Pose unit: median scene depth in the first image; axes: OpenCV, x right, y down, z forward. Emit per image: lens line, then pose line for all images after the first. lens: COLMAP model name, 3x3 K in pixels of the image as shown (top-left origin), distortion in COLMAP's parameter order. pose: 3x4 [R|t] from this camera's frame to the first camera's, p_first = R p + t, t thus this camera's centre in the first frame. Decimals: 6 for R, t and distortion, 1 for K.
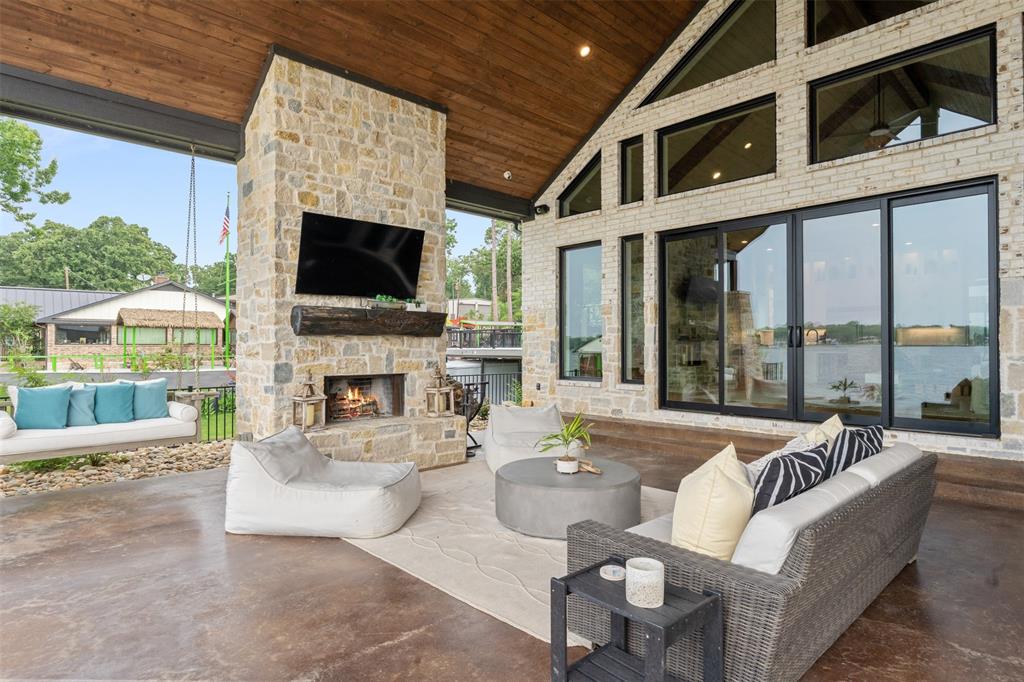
lens RADIAL K [[563.3, 0, 512.0], [0, 563.3, 341.0], [0, 0, 1]] dist [0.003978, 0.000400]
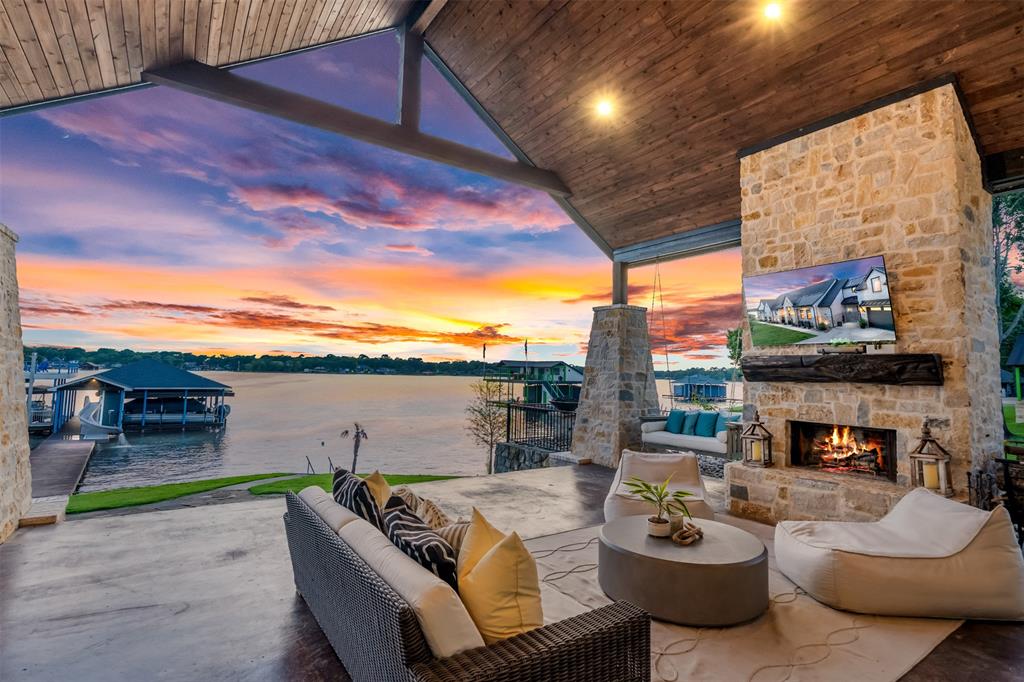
lens RADIAL K [[499.3, 0, 512.0], [0, 499.3, 341.0], [0, 0, 1]] dist [-0.001435, -0.000230]
pose [[-0.147044, -0.071396, -0.986550, 0.654669], [-0.016617, 0.997429, -0.069706, -0.011893], [0.988990, 0.006144, -0.147852, 0.593014]]
